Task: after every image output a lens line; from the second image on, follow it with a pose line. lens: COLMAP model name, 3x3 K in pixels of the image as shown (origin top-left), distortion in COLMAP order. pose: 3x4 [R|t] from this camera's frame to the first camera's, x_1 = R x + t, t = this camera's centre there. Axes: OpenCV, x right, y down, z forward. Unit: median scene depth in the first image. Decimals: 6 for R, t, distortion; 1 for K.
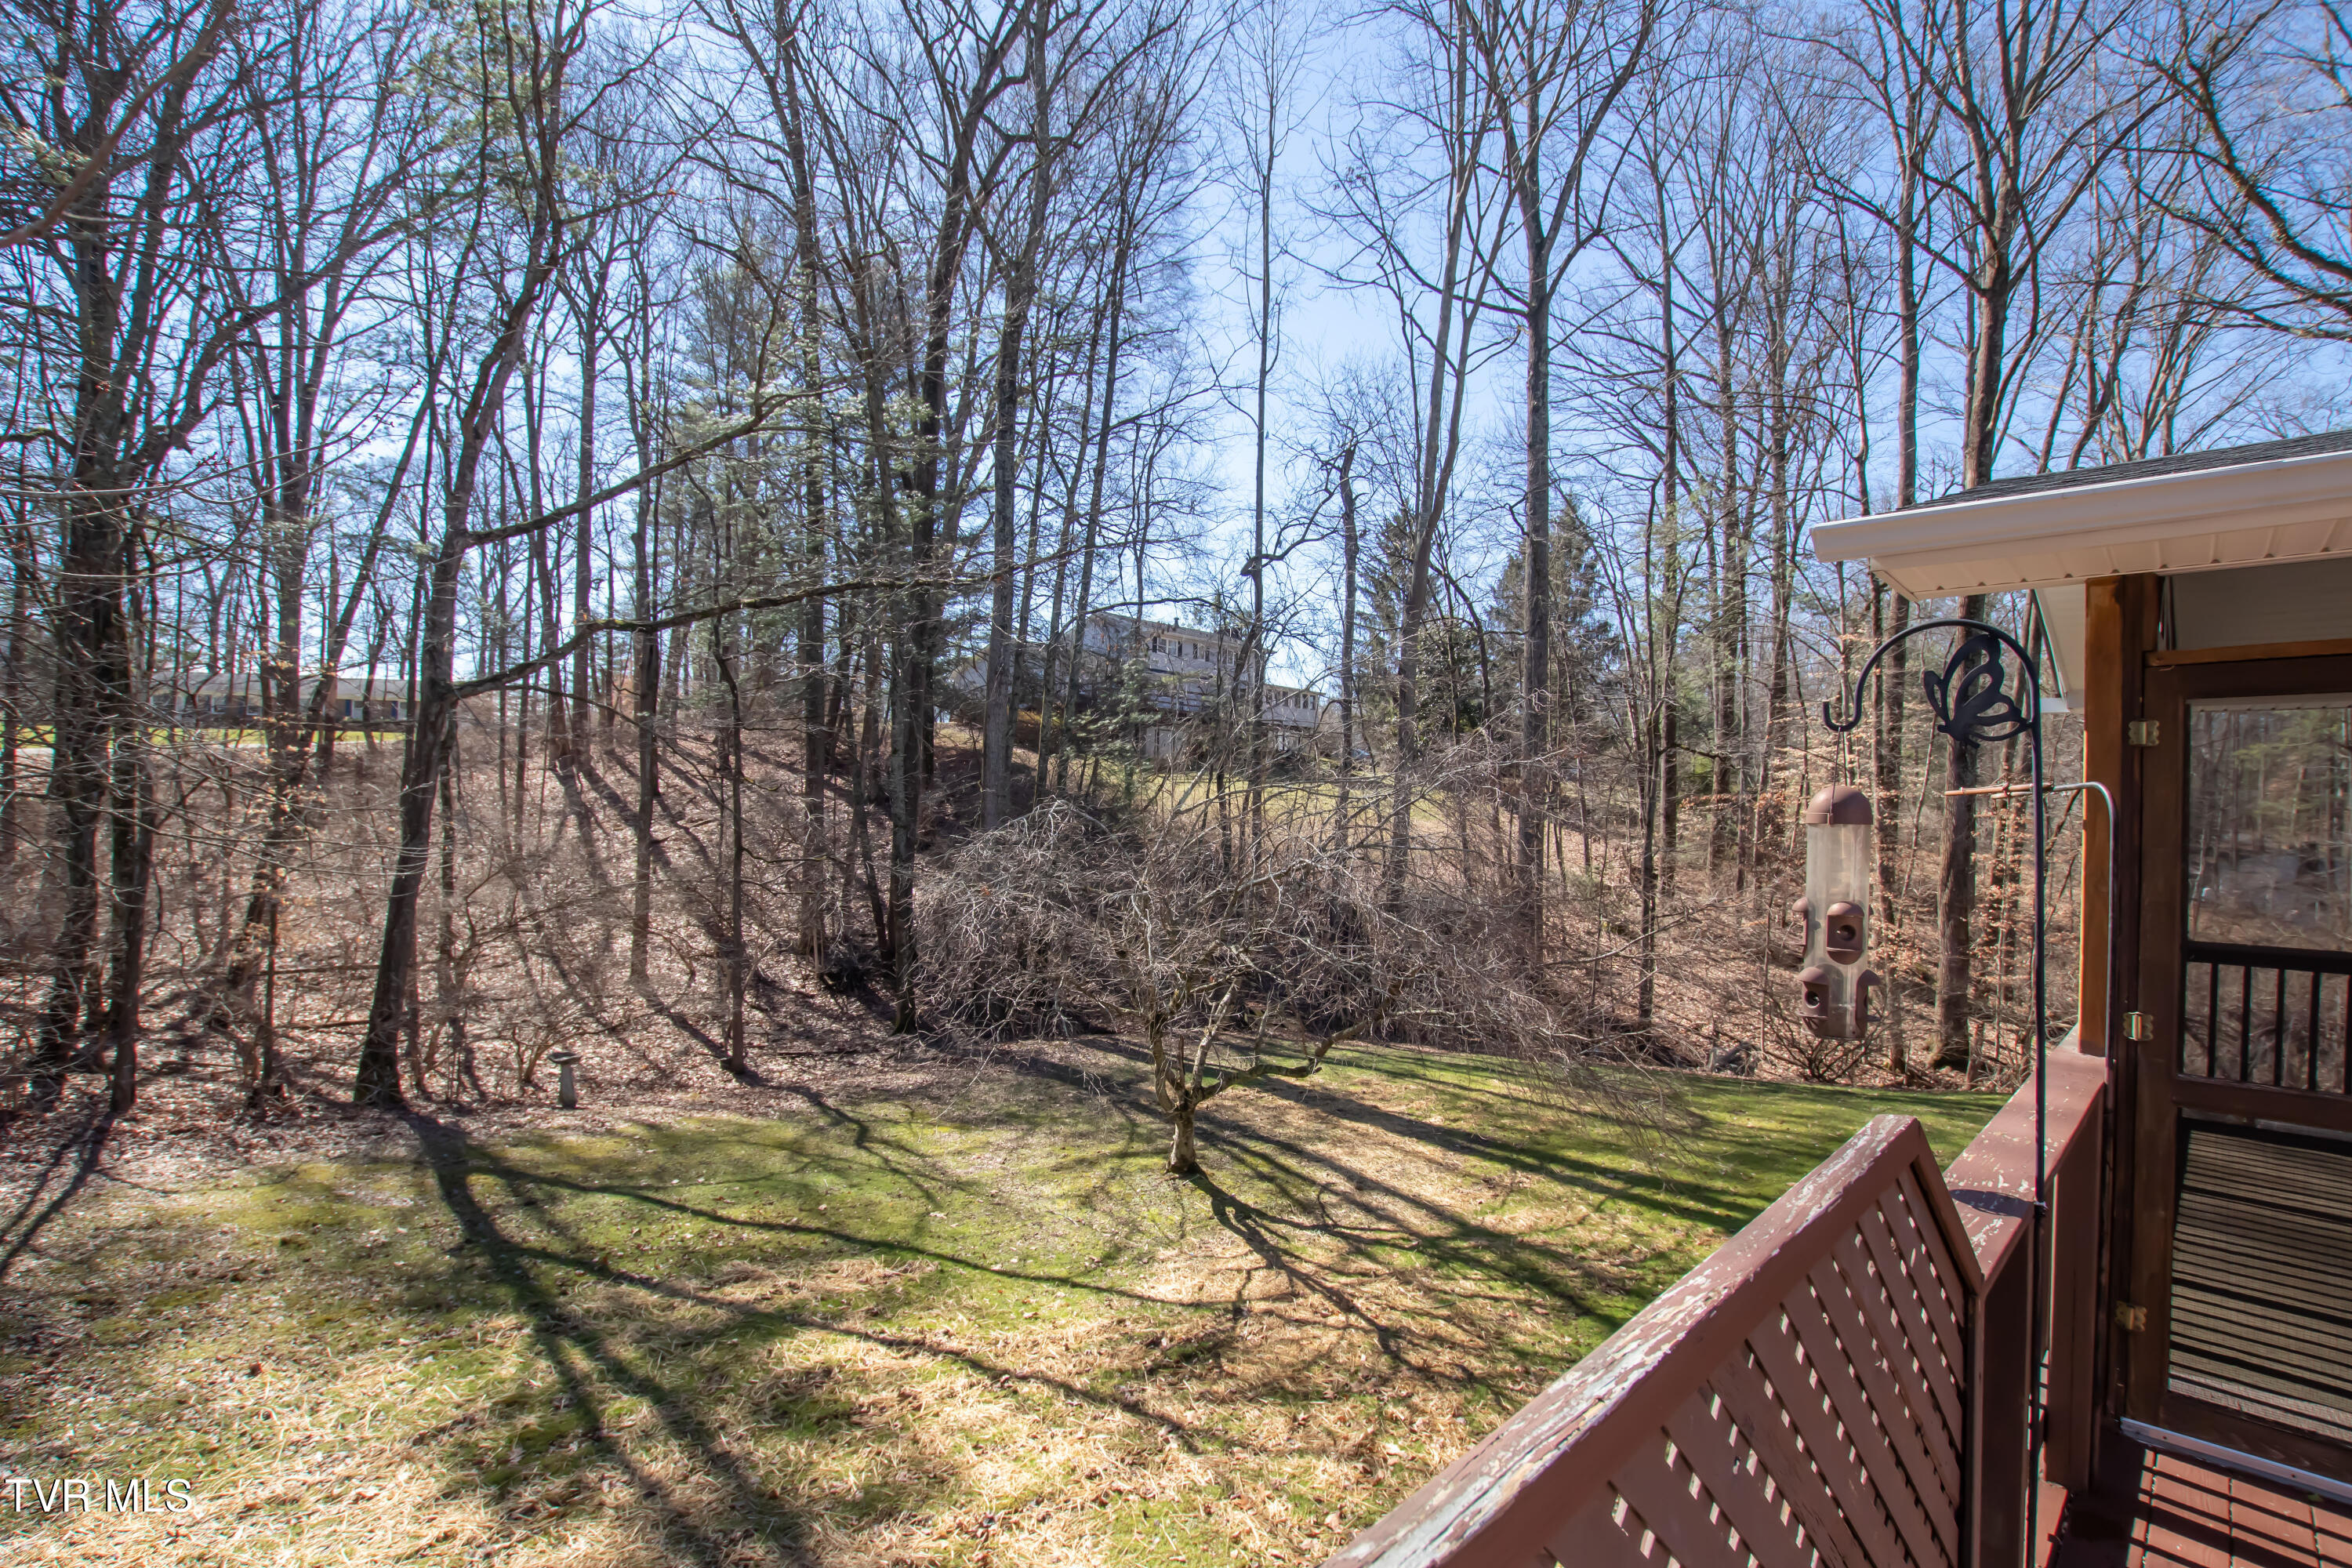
lens RADIAL K [[1081.0, 0, 1162.4], [0, 1081.0, 800.8], [0, 0, 1]] dist [-0.020758, -0.000201]
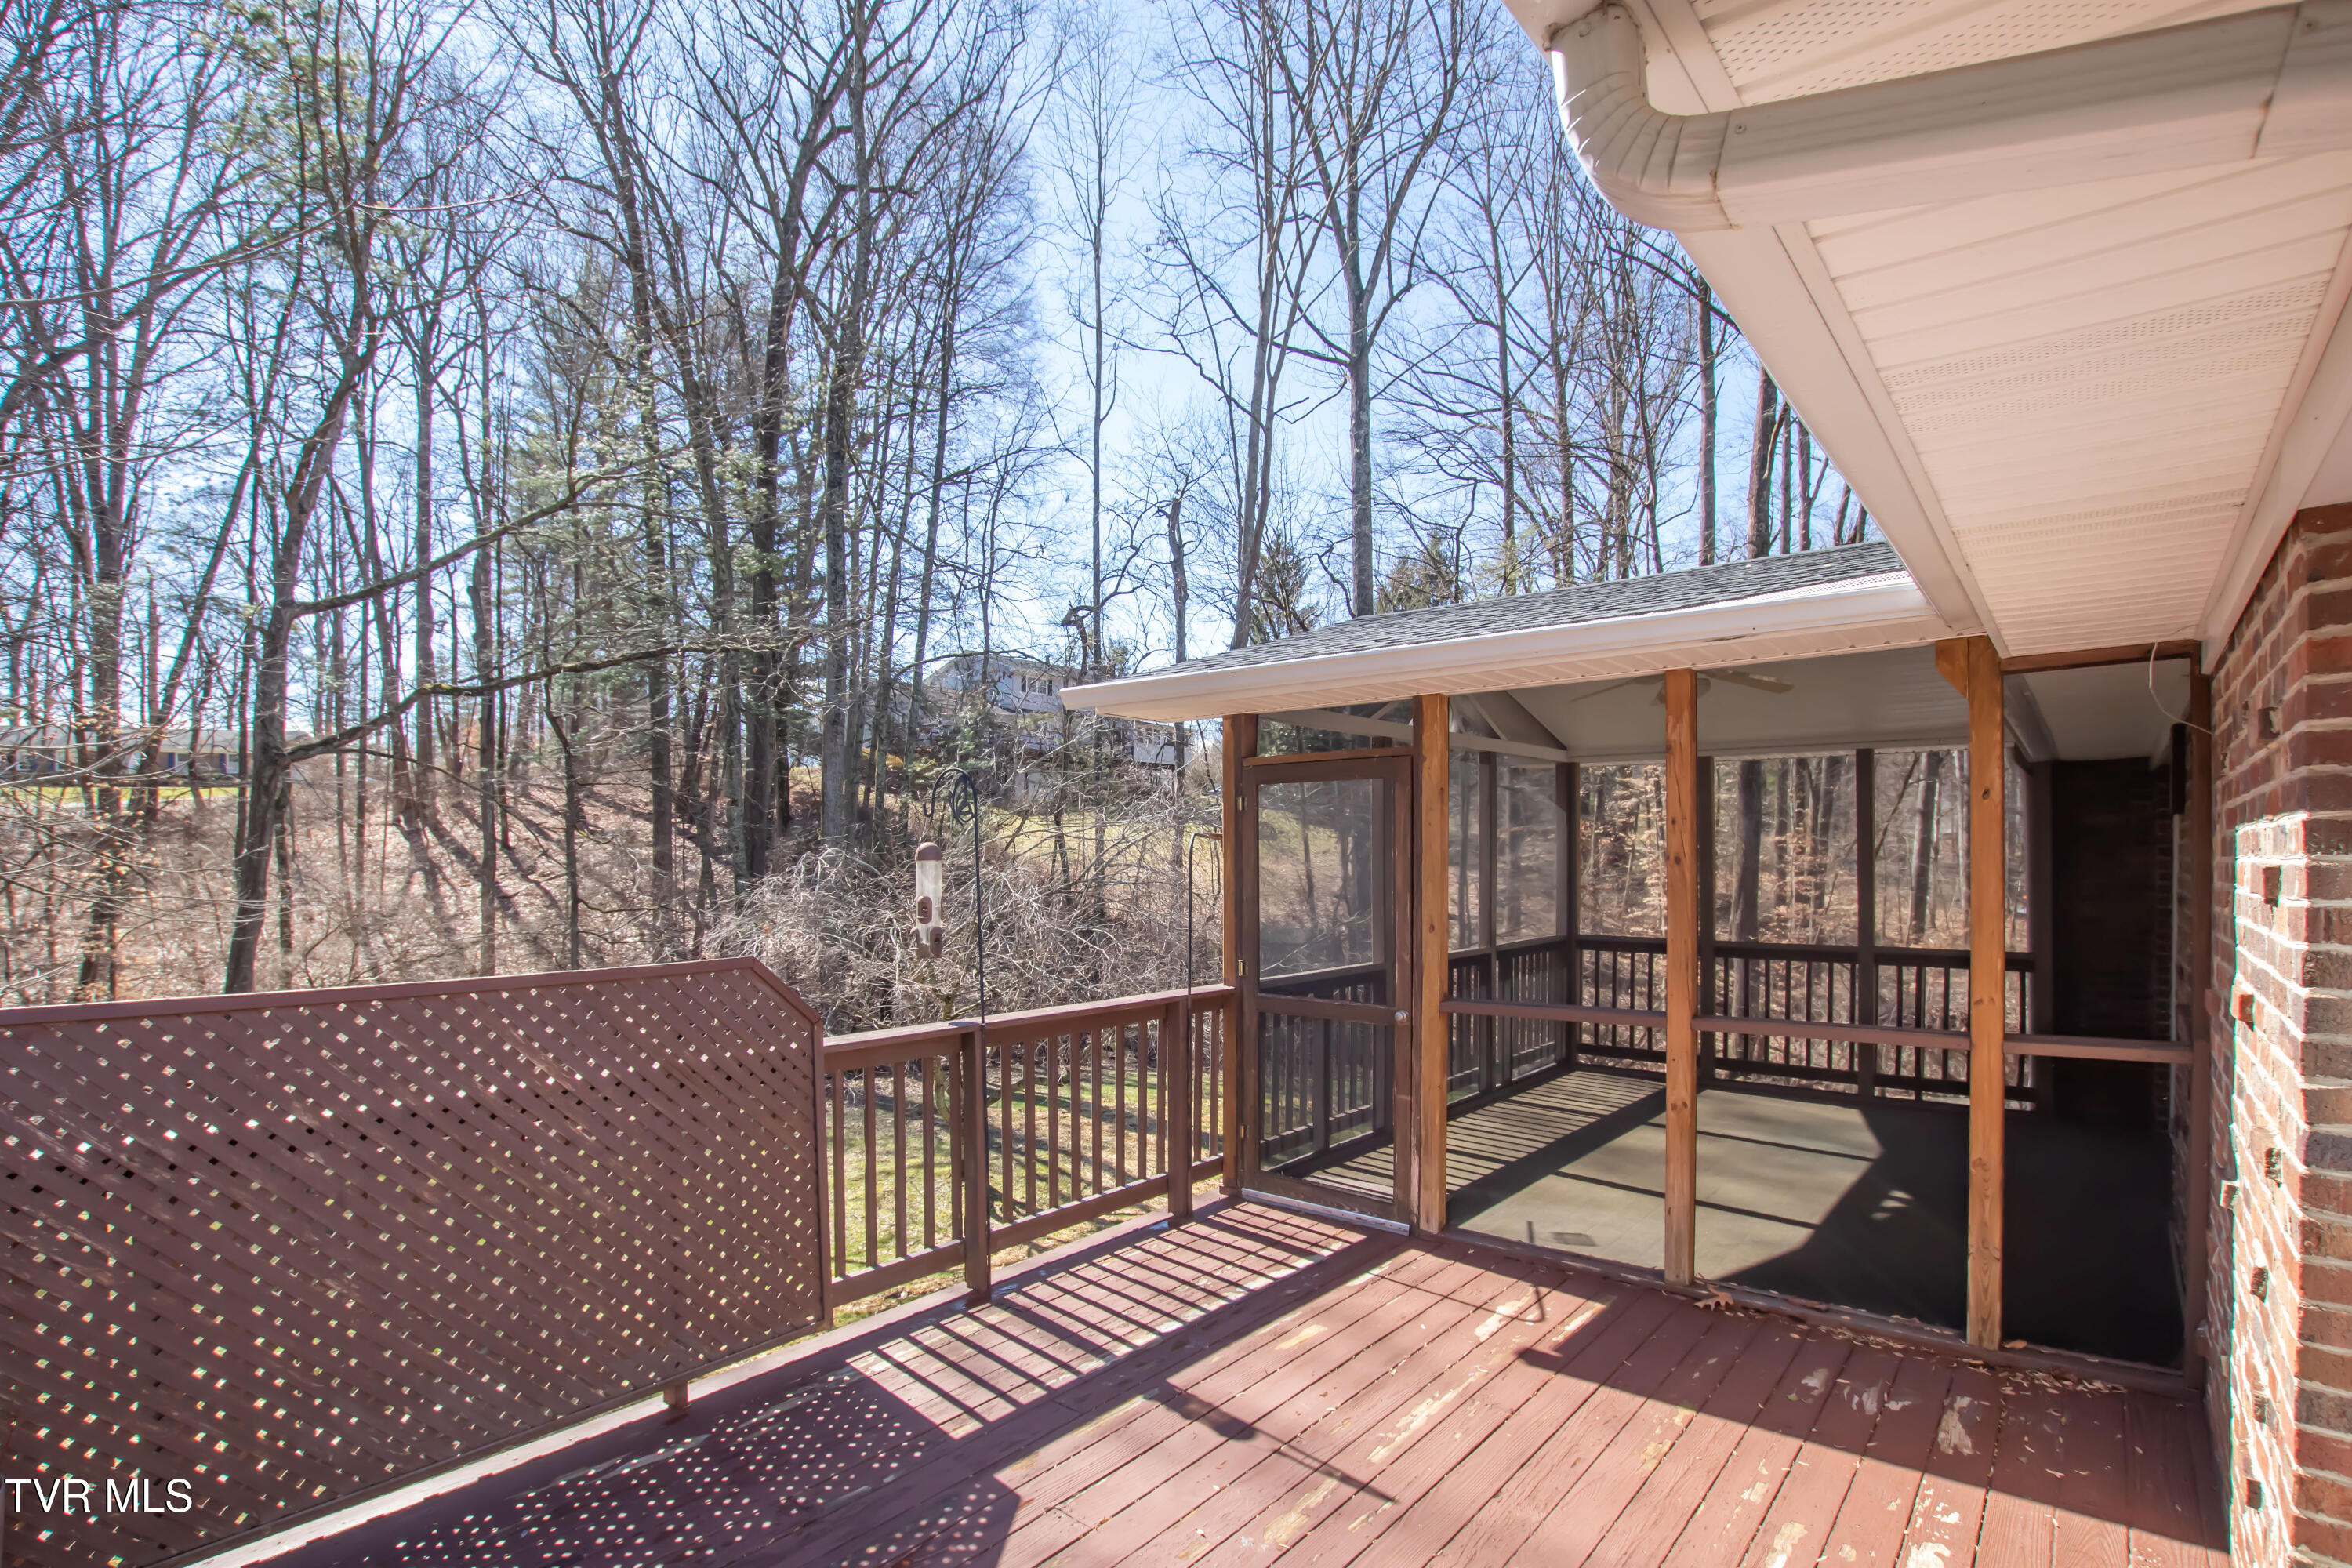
lens RADIAL K [[1199.8, 0, 1169.3], [0, 1199.8, 853.0], [0, 0, 1]] dist [-0.025167, 0.000644]
pose [[0.998364, -0.023108, 0.052304, 0.091259], [0.022537, 0.999680, 0.011480, -0.000484], [-0.052553, -0.010282, 0.998565, -0.132889]]
